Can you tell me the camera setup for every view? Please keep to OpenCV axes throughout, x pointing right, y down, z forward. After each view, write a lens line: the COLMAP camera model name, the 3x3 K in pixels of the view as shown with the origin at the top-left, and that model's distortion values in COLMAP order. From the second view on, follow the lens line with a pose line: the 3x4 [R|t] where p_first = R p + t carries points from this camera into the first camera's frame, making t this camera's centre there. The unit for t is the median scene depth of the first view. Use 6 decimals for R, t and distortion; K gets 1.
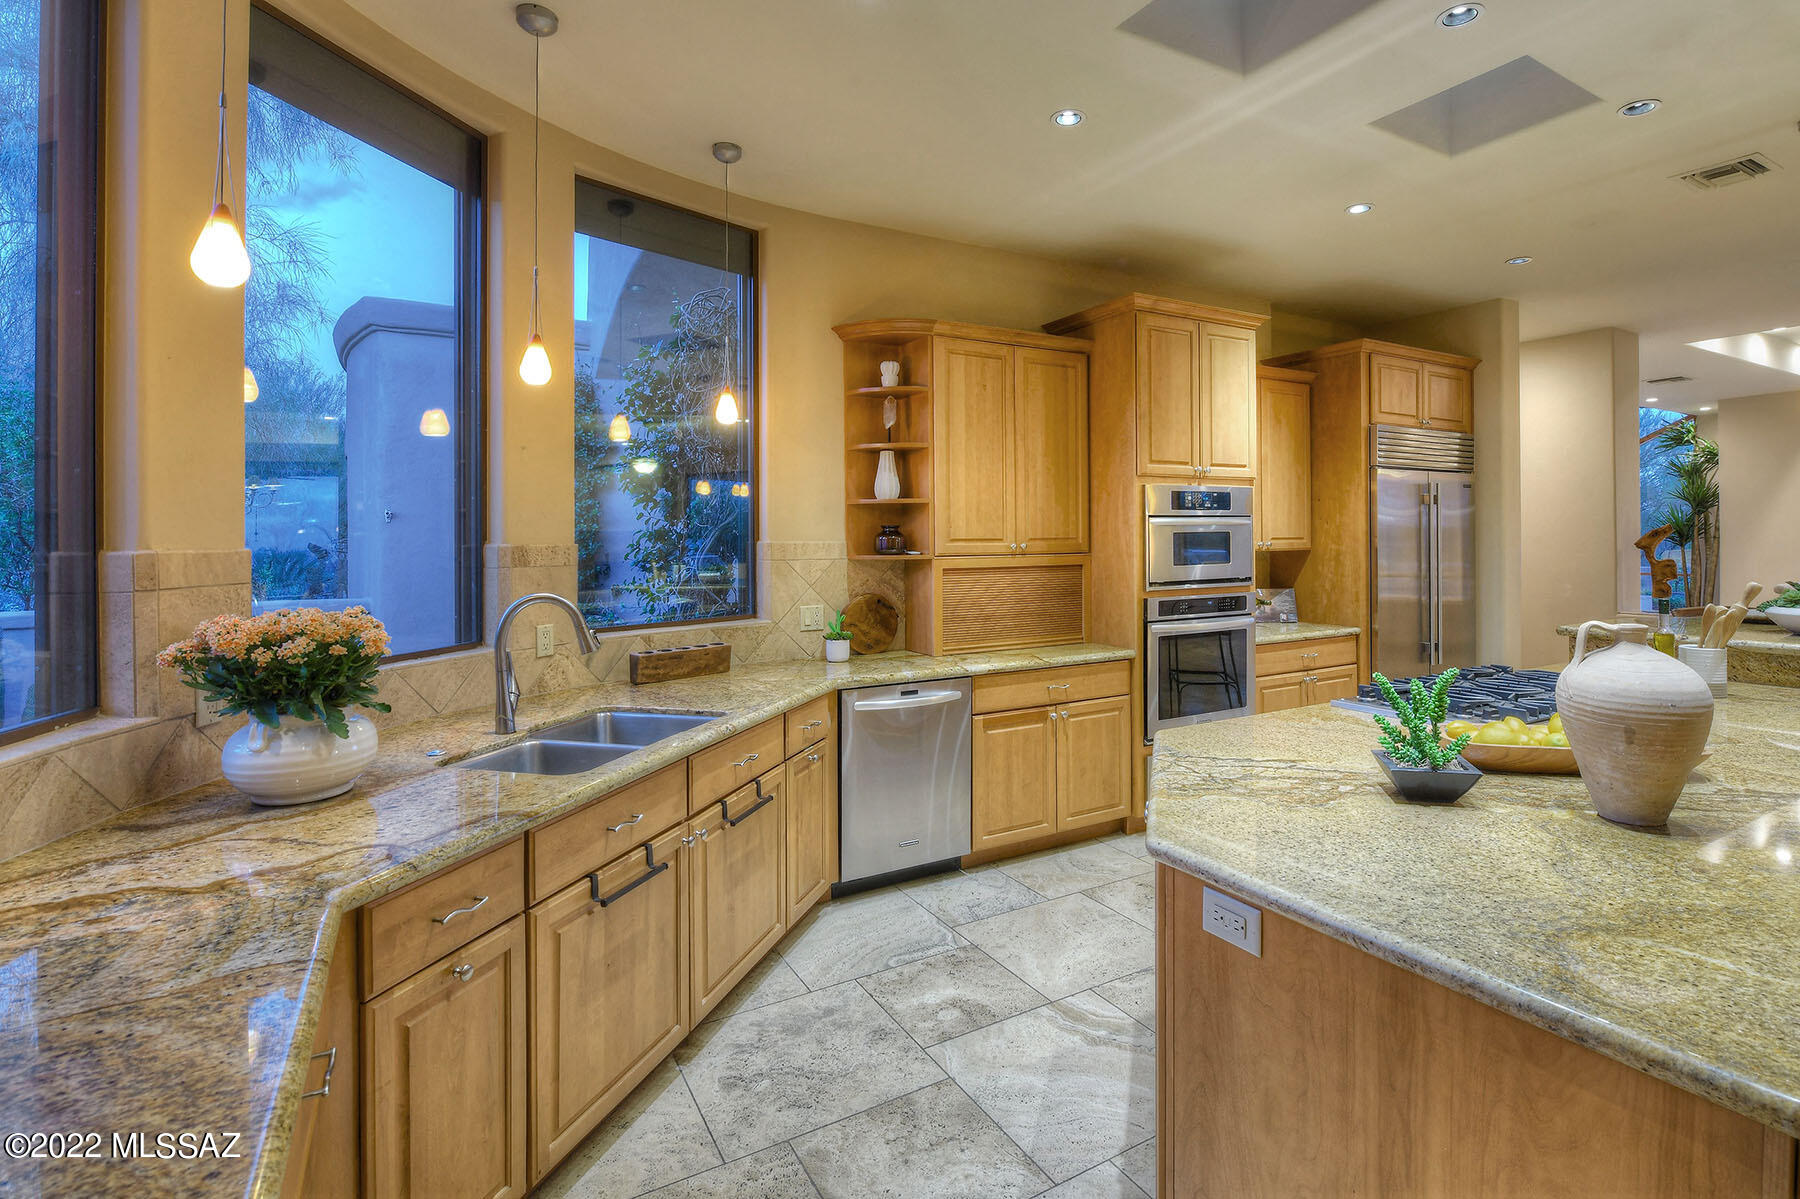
lens RADIAL K [[848.8, 0, 901.4], [0, 848.8, 540.9], [0, 0, 1]] dist [-0.017156, -0.001079]
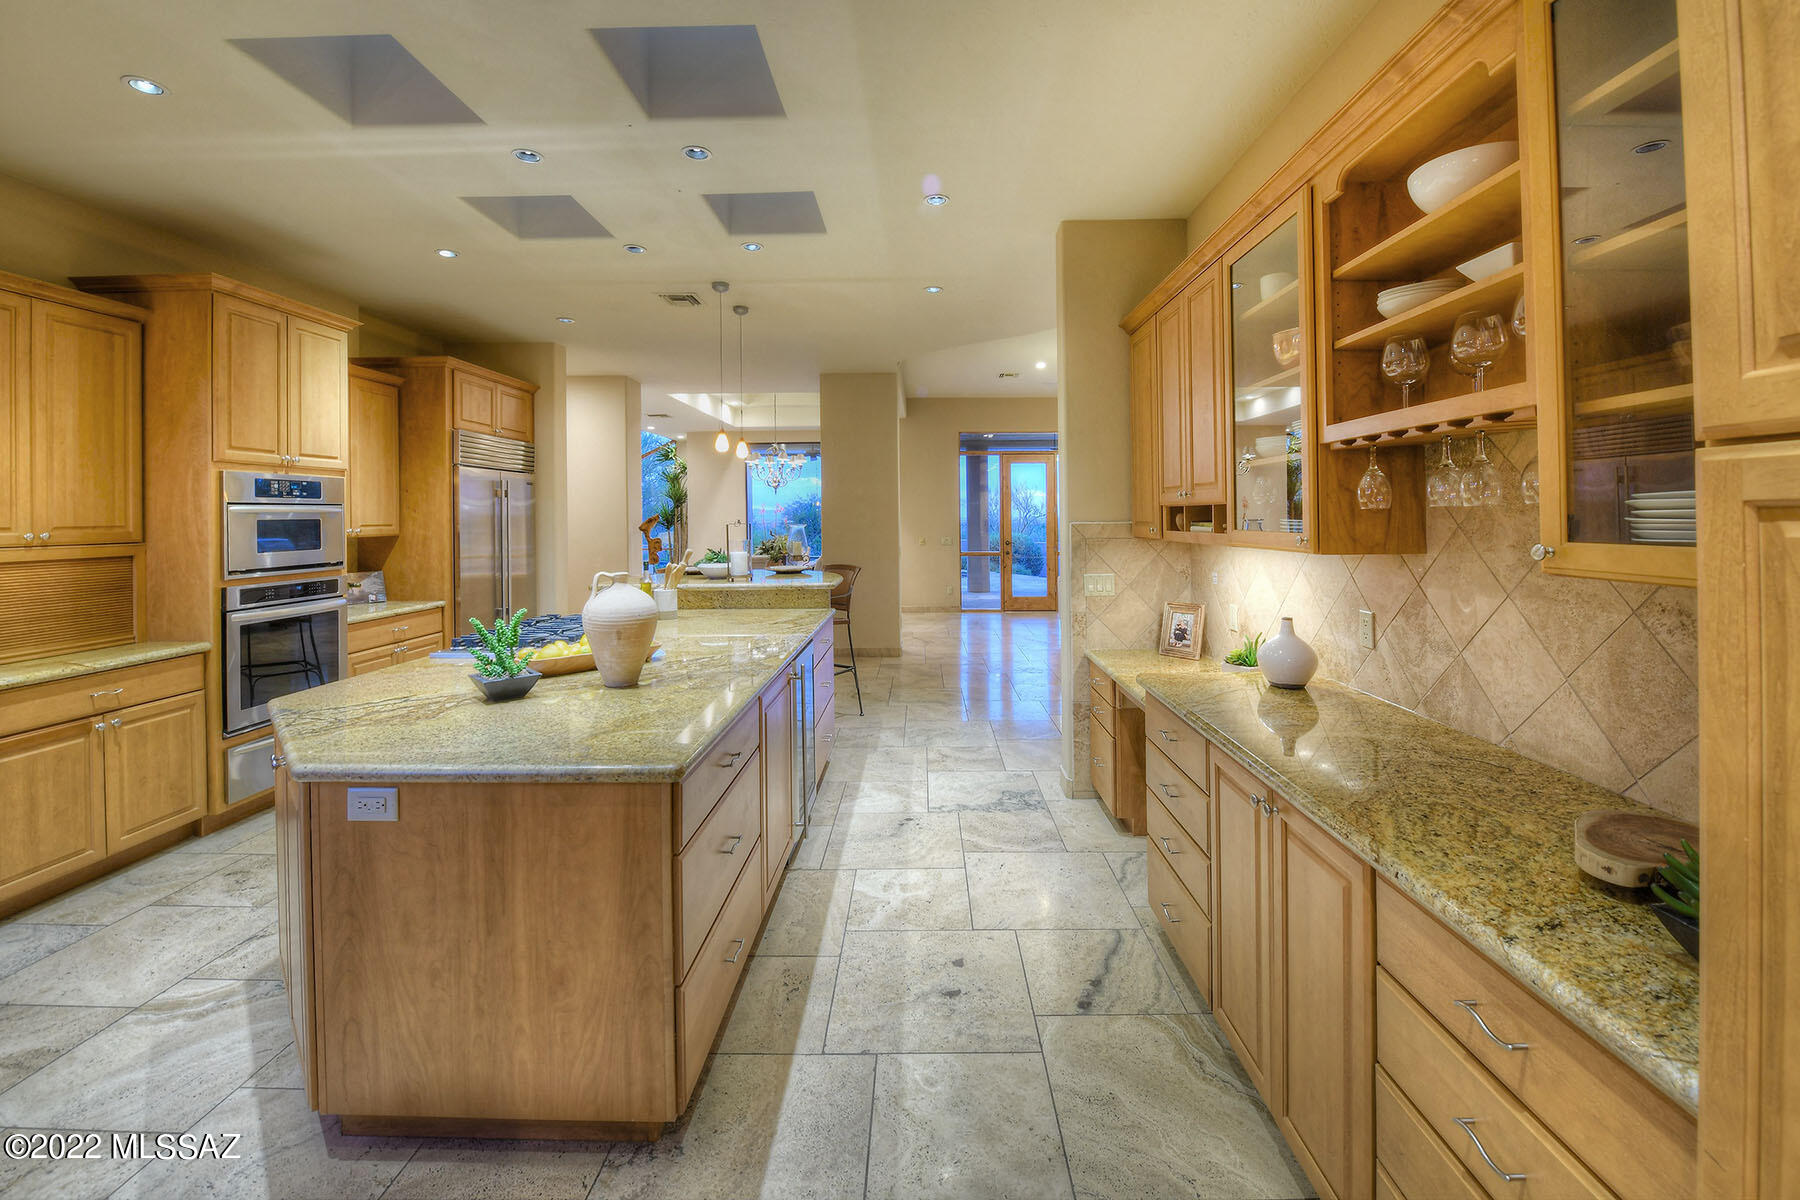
lens RADIAL K [[772.3, 0, 902.5], [0, 772.3, 515.1], [0, 0, 1]] dist [0.000052, -0.004957]
pose [[0.504561, 0.004979, 0.863361, -0.082298], [0.009406, 0.999892, -0.011263, 0.001734], [-0.863325, 0.013804, 0.504460, -0.120433]]
